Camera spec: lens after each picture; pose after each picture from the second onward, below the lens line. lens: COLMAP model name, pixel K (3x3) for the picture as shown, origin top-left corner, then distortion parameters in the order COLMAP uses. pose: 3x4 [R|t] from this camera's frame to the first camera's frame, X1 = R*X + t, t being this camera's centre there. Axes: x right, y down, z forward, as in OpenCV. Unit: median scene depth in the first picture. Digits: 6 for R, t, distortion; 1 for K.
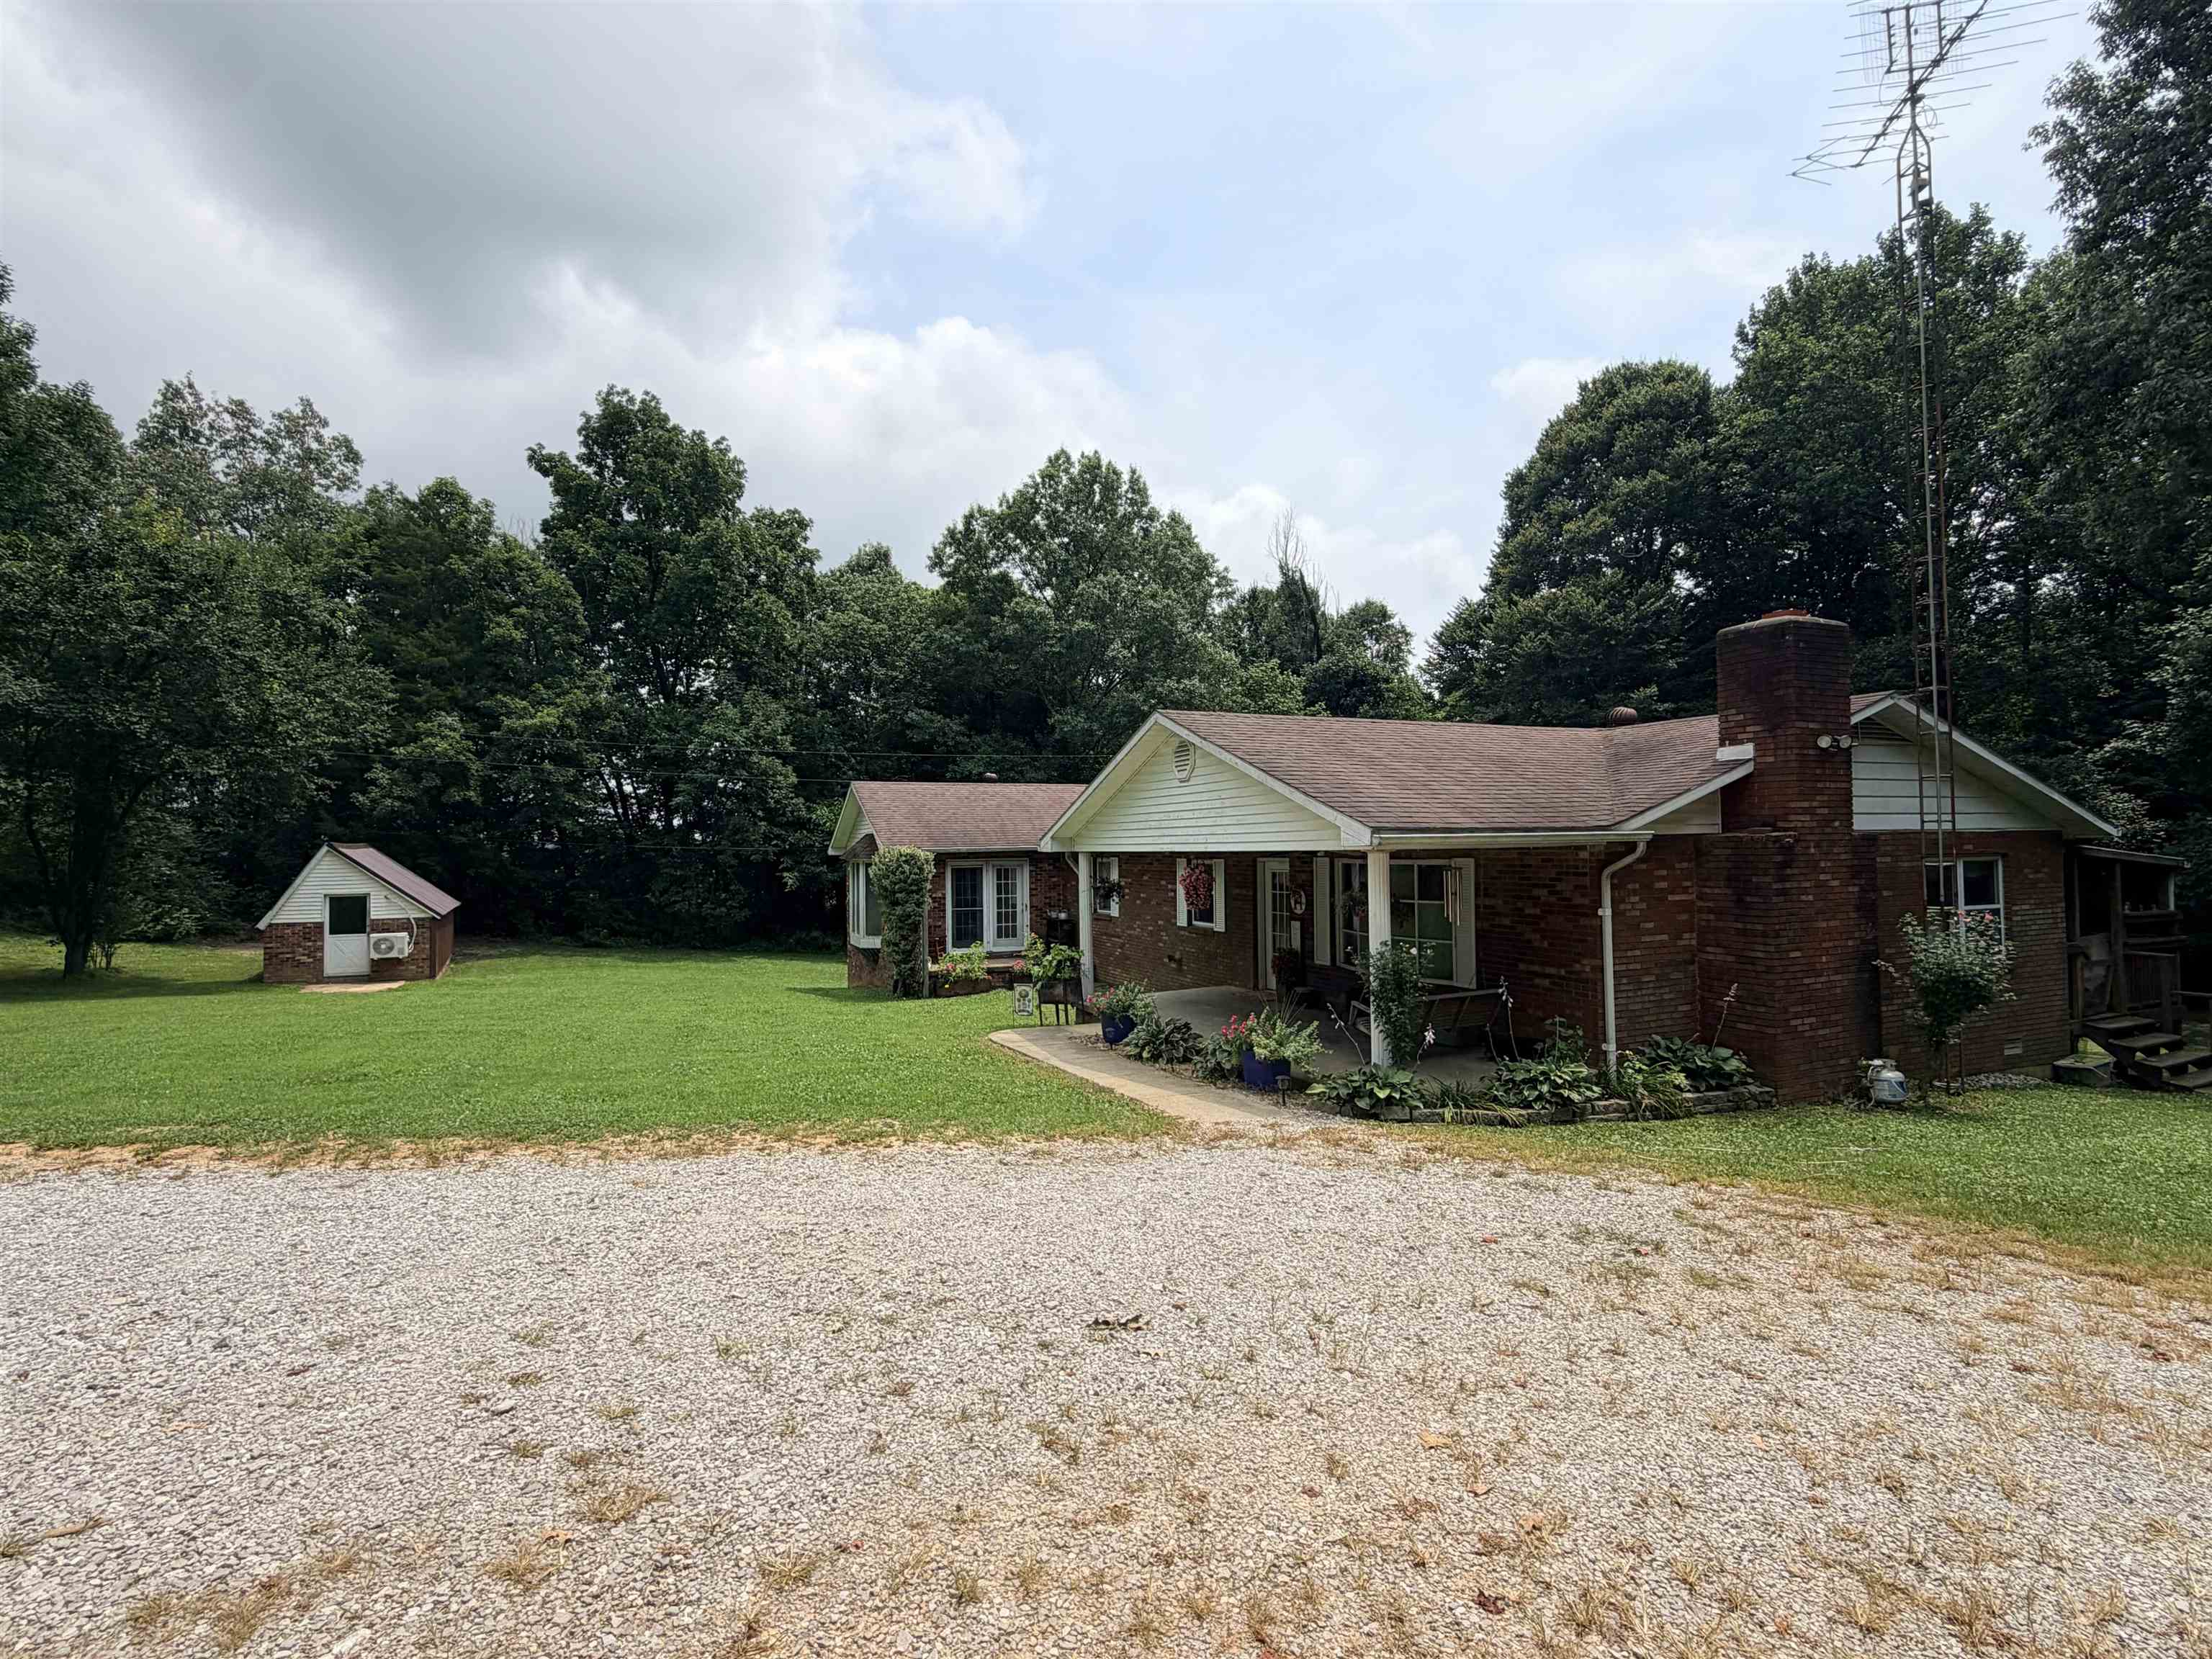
lens RADIAL K [[1048.6, 0, 1105.5], [0, 1048.6, 831.6], [0, 0, 1]] dist [-0.002178, -0.000148]
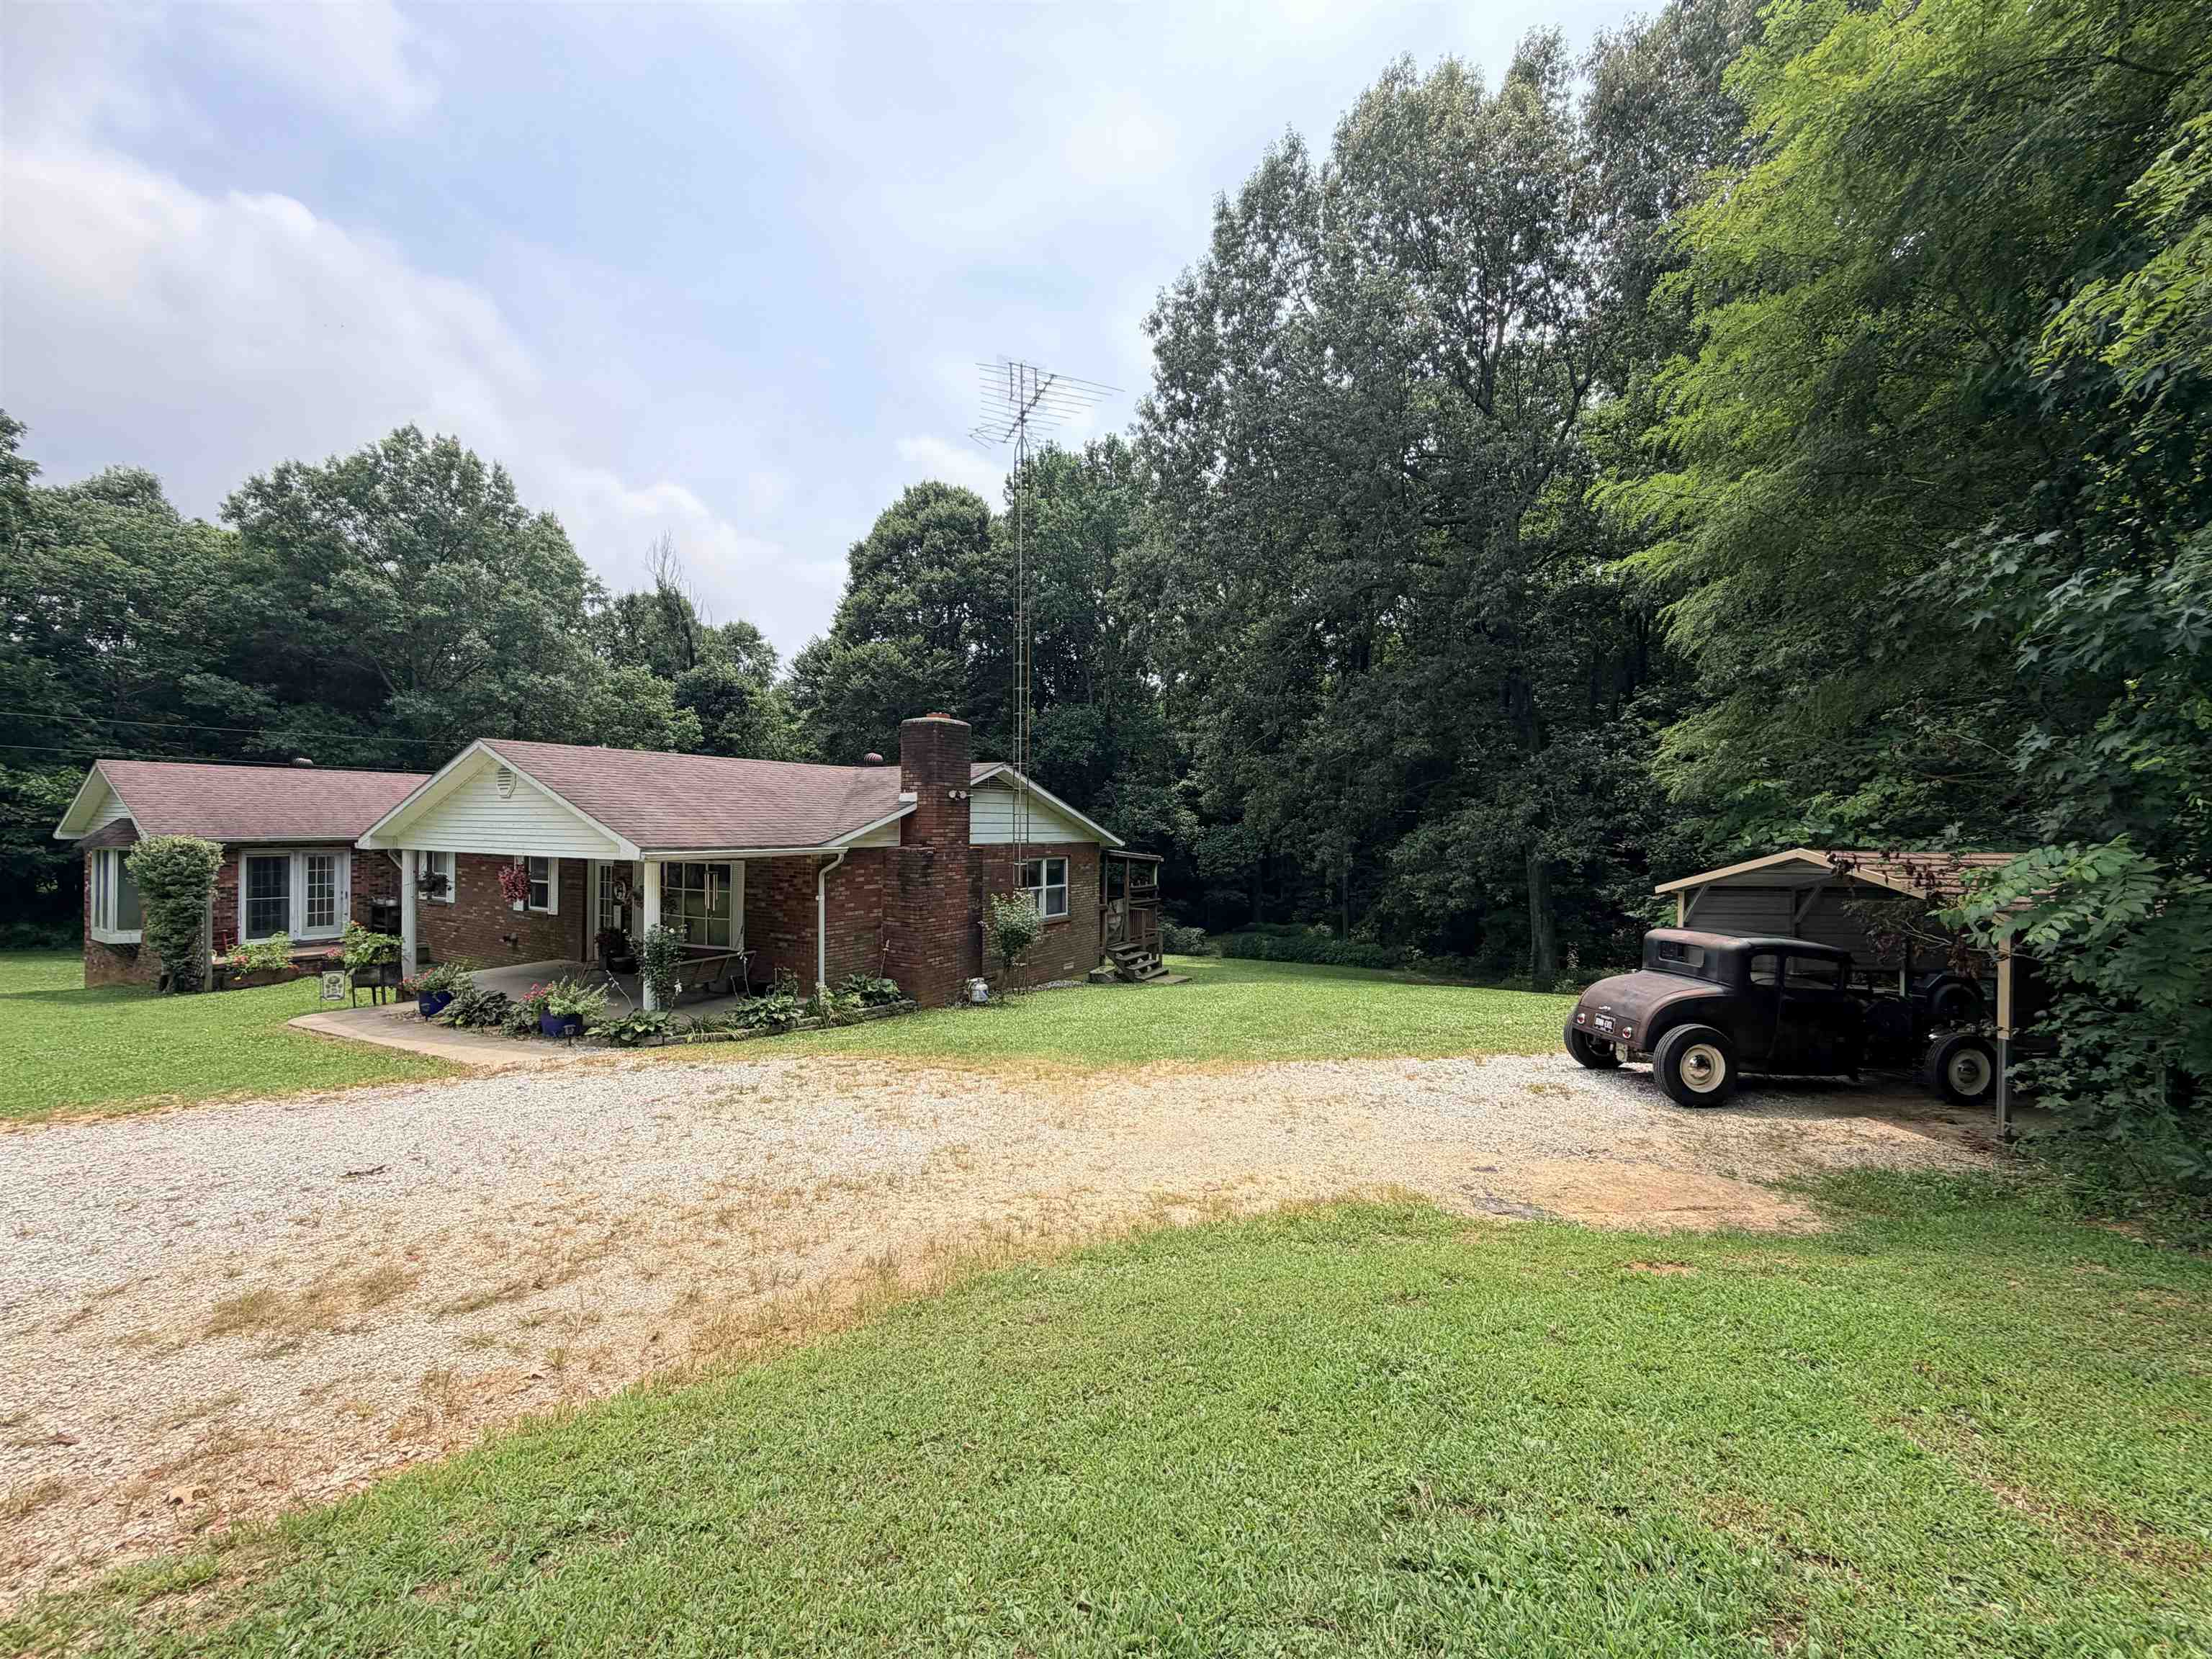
lens RADIAL K [[885.2, 0, 1105.8], [0, 885.2, 827.7], [0, 0, 1]] dist [-0.002586, 0.000483]
pose [[0.811992, 0.018509, 0.583375, 0.028135], [-0.027973, 0.999583, 0.007222, -0.026653], [-0.582998, -0.022183, 0.812171, -0.171164]]
